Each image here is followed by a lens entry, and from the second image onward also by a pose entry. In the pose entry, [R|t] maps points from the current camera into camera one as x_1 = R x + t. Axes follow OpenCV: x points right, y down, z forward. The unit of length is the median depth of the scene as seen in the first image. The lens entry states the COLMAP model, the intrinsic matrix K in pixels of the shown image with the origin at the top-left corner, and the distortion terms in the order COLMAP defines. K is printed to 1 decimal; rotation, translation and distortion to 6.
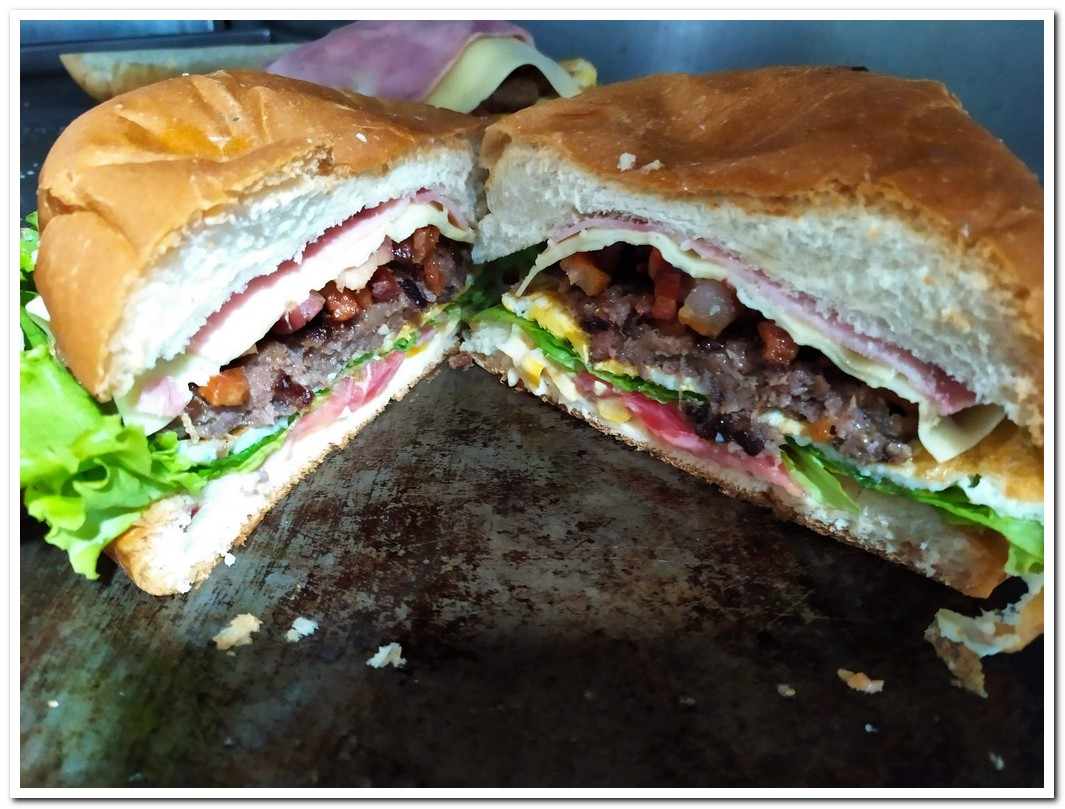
lens RADIAL K [[690.0, 0, 532.5], [0, 690.0, 404.5], [0, 0, 1]] dist [0.005187, 0.001004]
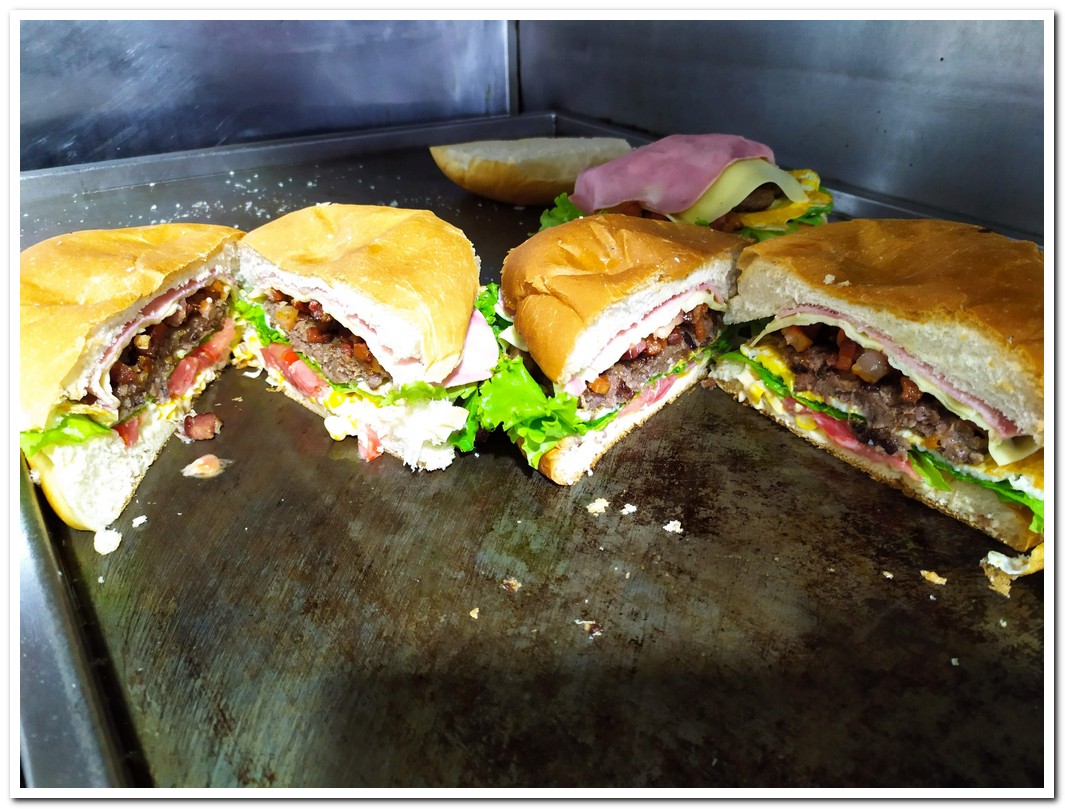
lens RADIAL K [[674.2, 0, 530.2], [0, 674.2, 415.1], [0, 0, 1]] dist [-0.025147, 0.002142]
pose [[0.957645, 0.104770, -0.268214, -0.100208], [-0.108515, 0.994094, 0.000866, 0.074003], [0.266721, 0.028276, 0.963359, -0.847083]]
